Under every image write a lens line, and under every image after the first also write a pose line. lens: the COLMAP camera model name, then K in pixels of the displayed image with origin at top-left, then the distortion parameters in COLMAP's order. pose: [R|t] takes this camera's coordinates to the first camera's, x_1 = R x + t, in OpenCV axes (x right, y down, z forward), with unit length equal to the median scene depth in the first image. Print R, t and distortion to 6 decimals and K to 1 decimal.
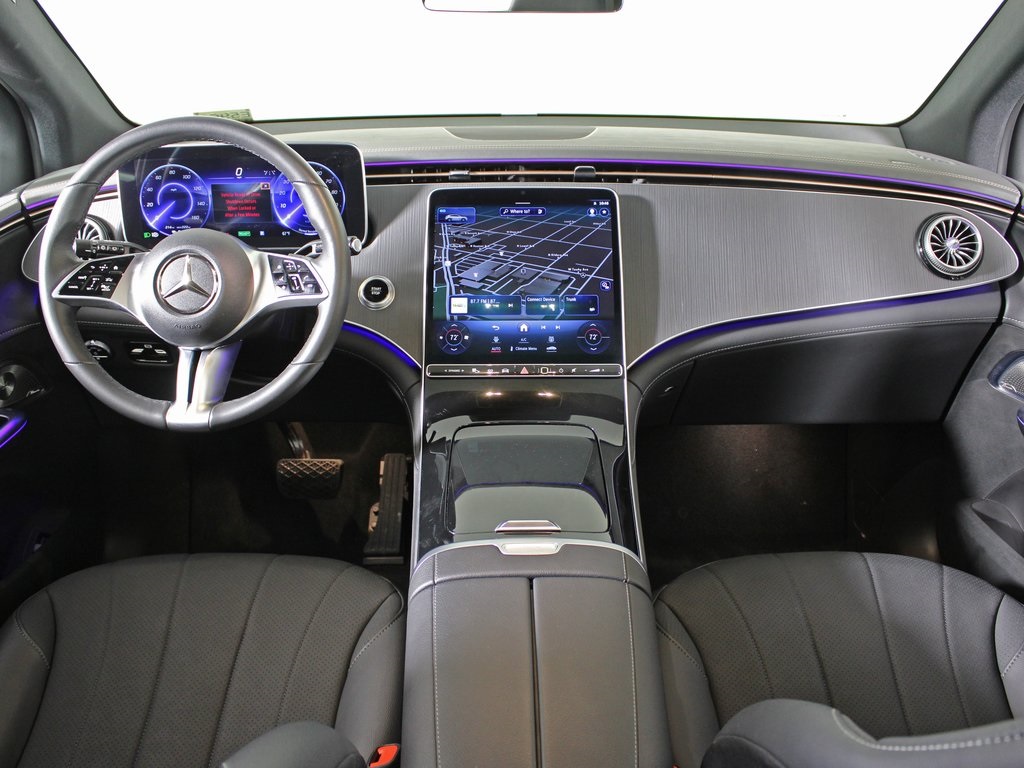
lens RADIAL K [[944.4, 0, 509.1], [0, 944.4, 382.6], [0, 0, 1]] dist [-0.128173, 0.000000]
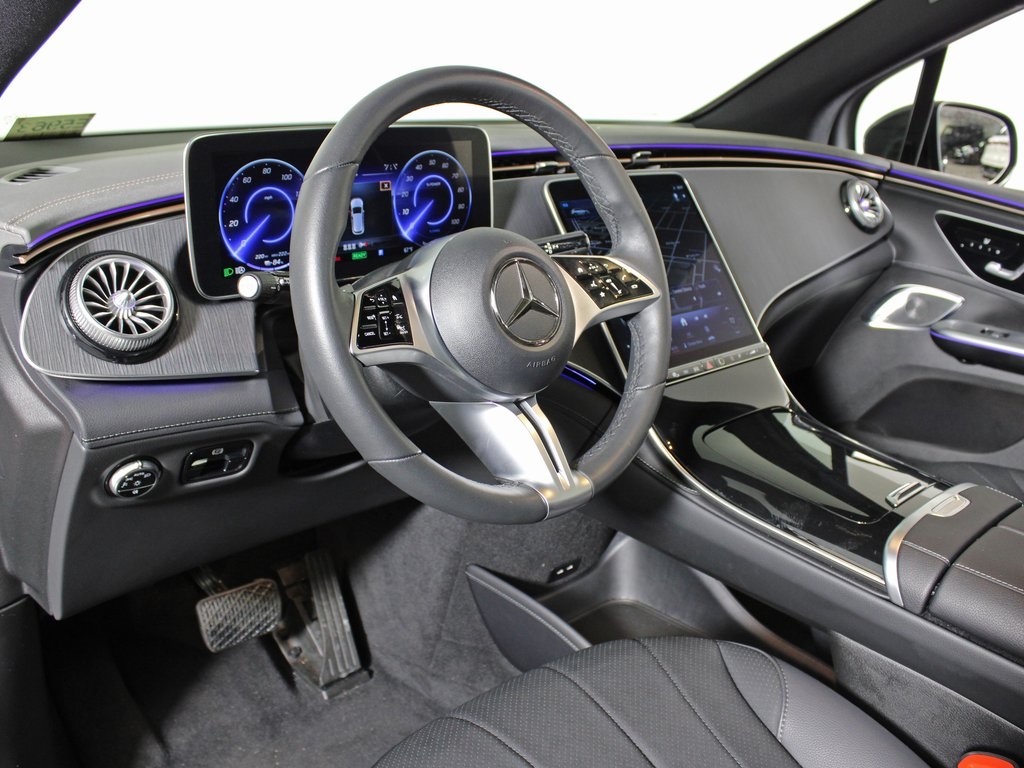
lens RADIAL K [[944.4, 0, 512.8], [0, 944.4, 388.3], [0, 0, 1]] dist [-0.128173, 0.000000]
pose [[0.745324, -0.191230, 0.638689, -0.687434], [0.230600, 0.972796, 0.022164, -0.052939], [-0.625553, 0.130762, 0.769145, 0.406768]]
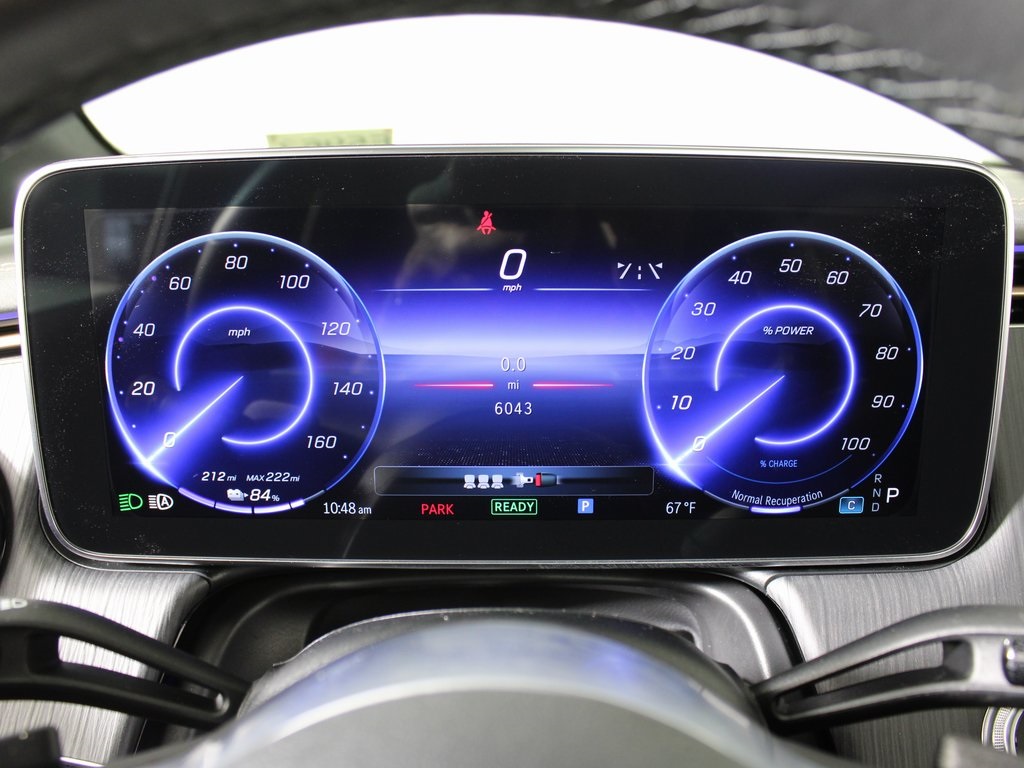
lens RADIAL K [[944.4, 0, 508.1], [0, 944.4, 385.0], [0, 0, 1]] dist [-0.128173, 0.000000]
pose [[0.999907, 0.003335, -0.013204, -0.290336], [-0.004777, 0.993845, -0.110676, -0.168884], [0.012754, 0.110729, 0.993769, 0.759547]]
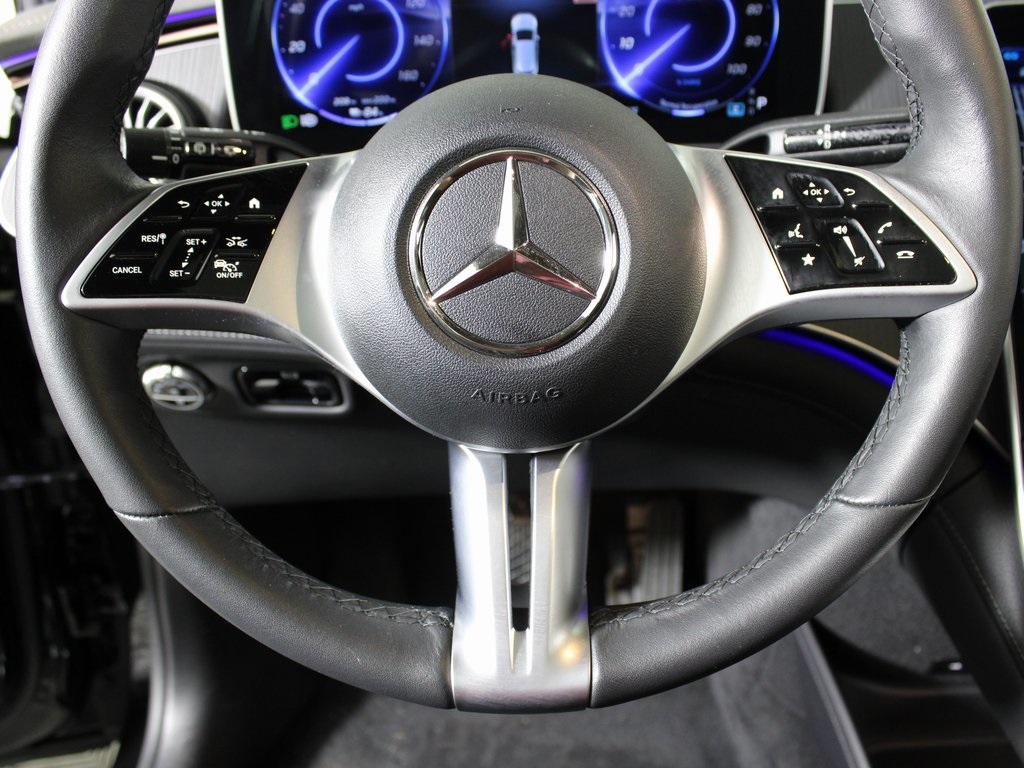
lens RADIAL K [[944.4, 0, 512.4], [0, 944.4, 383.7], [0, 0, 1]] dist [-0.128173, 0.000000]
pose [[0.999201, -0.018427, -0.035477, -0.285563], [0.021319, 0.996327, 0.082931, -0.076111], [0.033818, -0.083621, 0.995924, 0.588466]]
